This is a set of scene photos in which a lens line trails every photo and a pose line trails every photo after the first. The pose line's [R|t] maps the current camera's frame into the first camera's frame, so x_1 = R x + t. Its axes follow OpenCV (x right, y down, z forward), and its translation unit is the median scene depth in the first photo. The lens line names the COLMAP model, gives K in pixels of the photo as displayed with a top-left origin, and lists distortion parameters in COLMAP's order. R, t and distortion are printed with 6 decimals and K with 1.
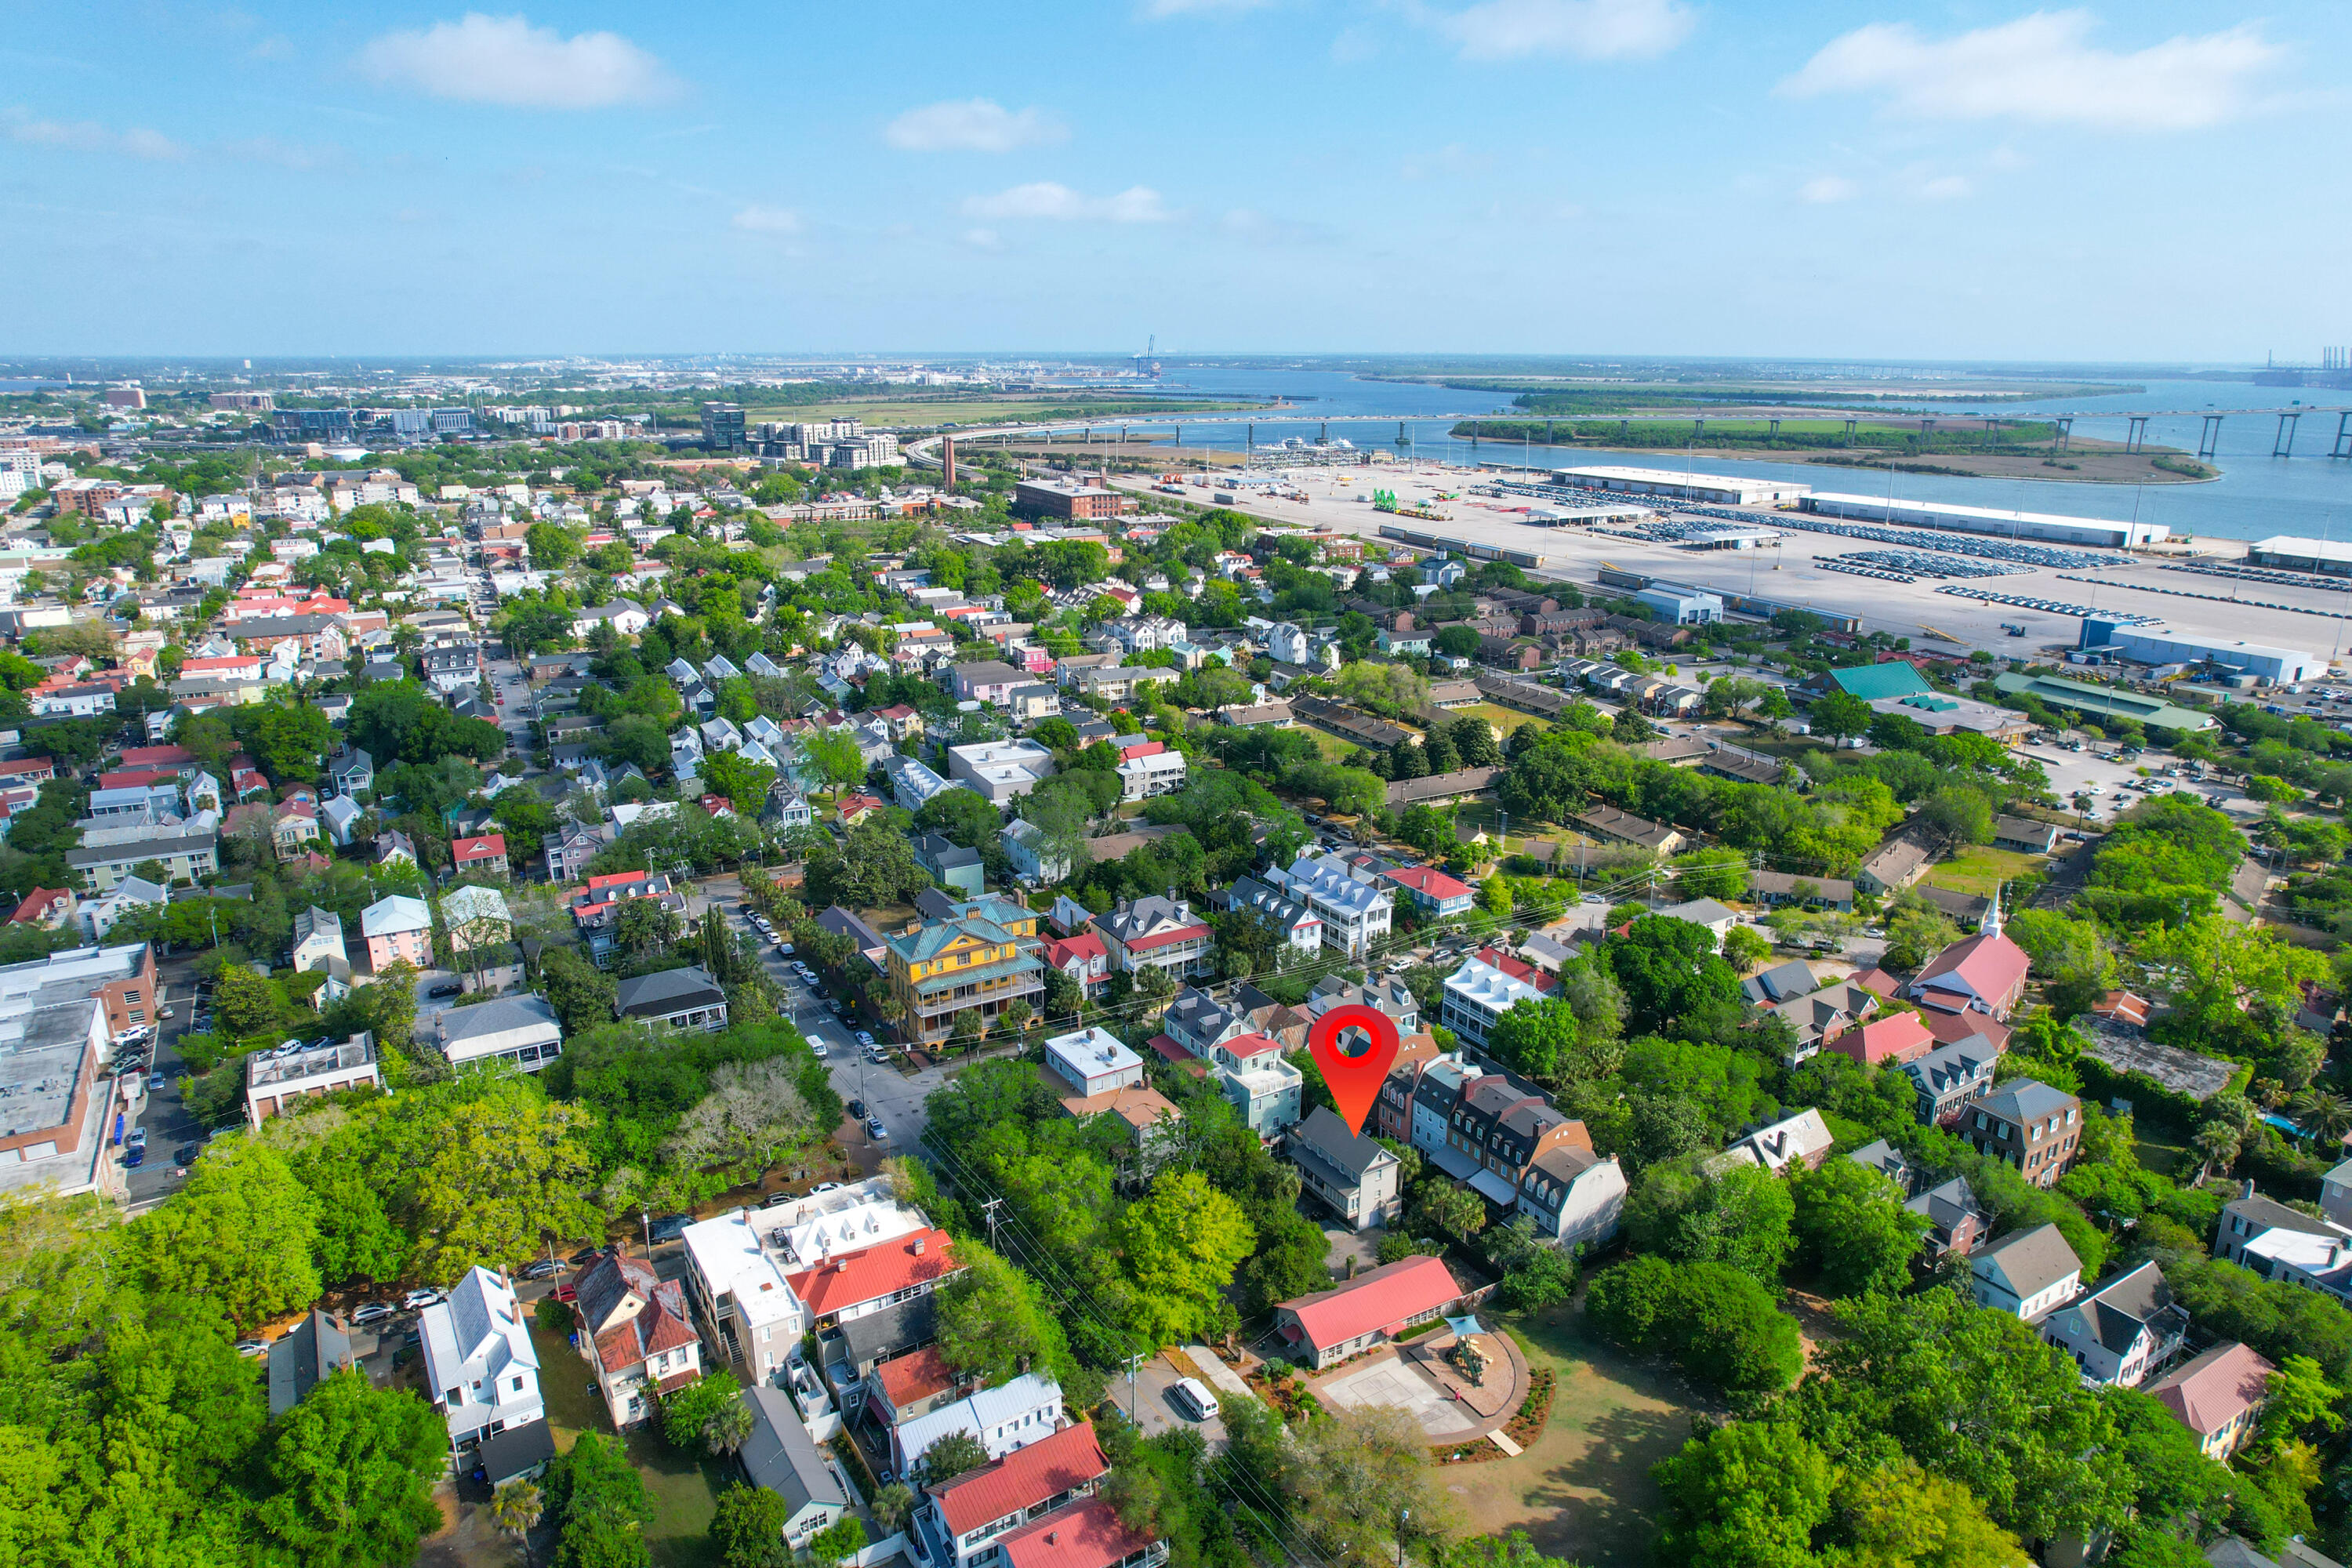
lens RADIAL K [[1494.6, 0, 1178.2], [0, 1494.6, 791.6], [0, 0, 1]] dist [-0.068252, 0.054891]
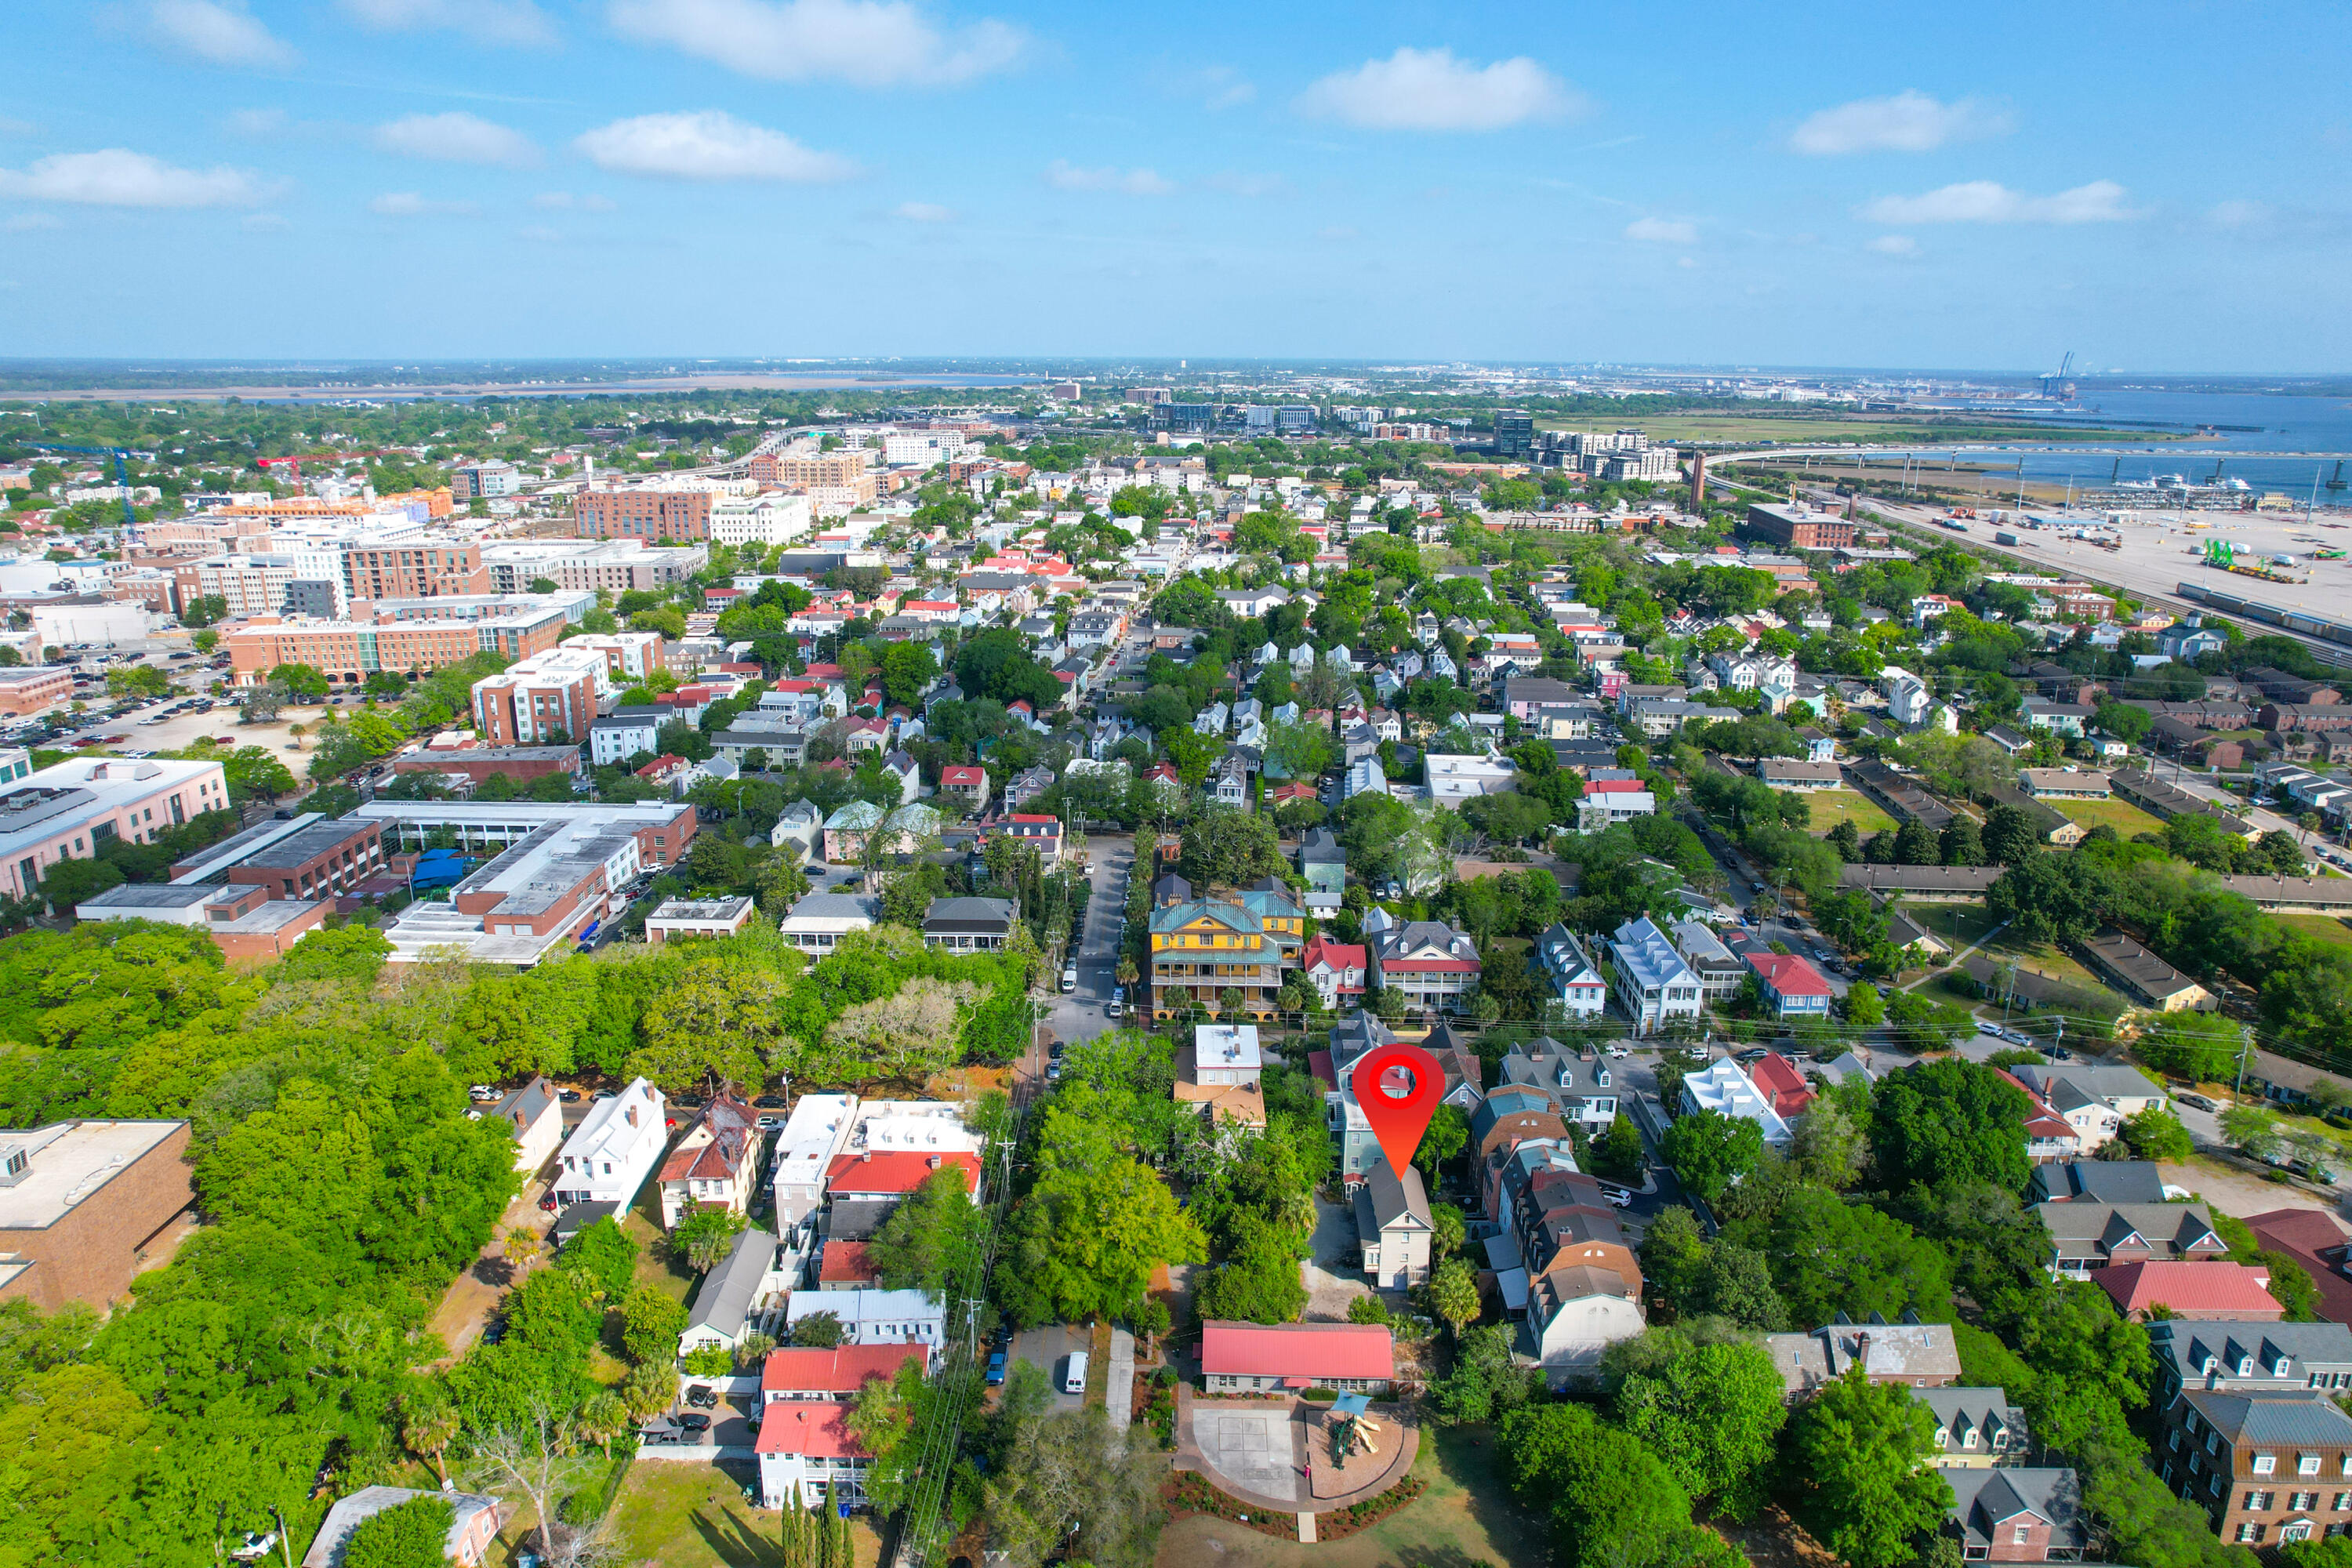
lens RADIAL K [[1494.6, 0, 1178.2], [0, 1494.6, 791.6], [0, 0, 1]] dist [-0.068252, 0.054891]
pose [[0.850275, 0.152806, -0.503670, 0.263271], [-0.155908, 0.987105, 0.036275, -0.018775], [0.502718, 0.047682, 0.863134, 0.062938]]
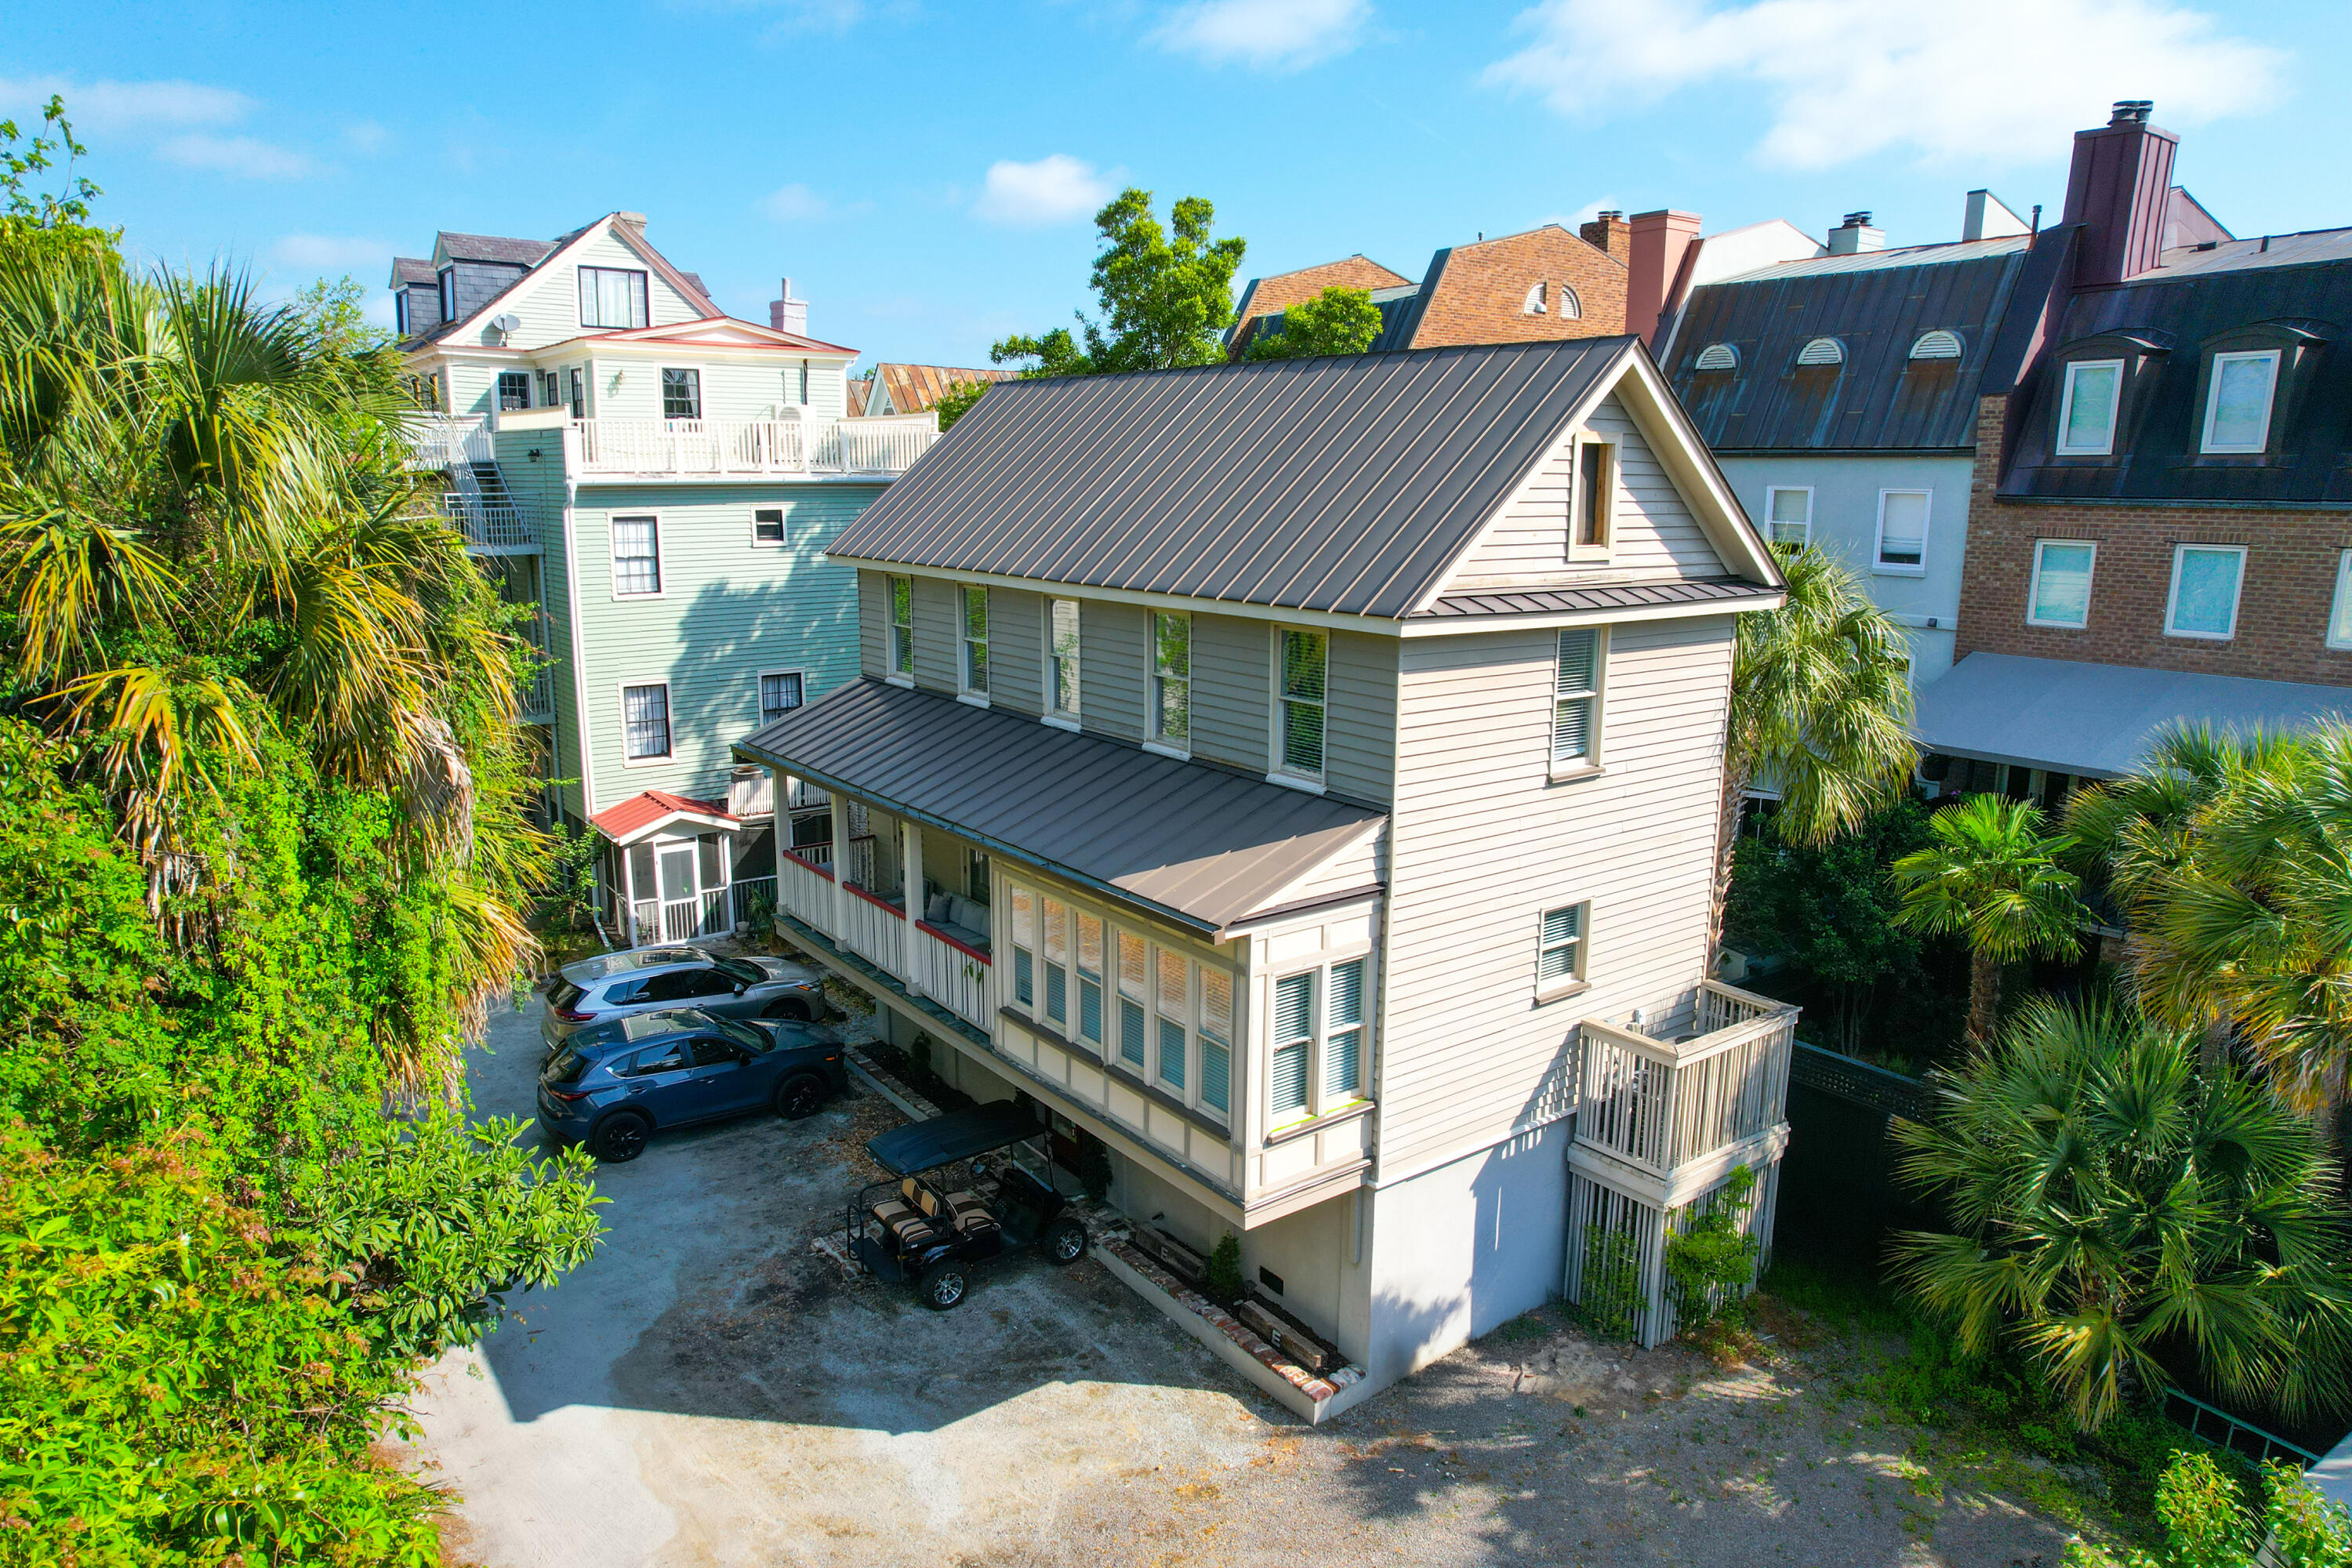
lens RADIAL K [[1494.6, 0, 1178.2], [0, 1494.6, 791.6], [0, 0, 1]] dist [-0.068252, 0.054891]
pose [[0.996206, -0.021468, 0.084339, 0.062221], [0.028057, 0.996579, -0.077731, 0.160097], [-0.082382, 0.079803, 0.993401, 0.545394]]
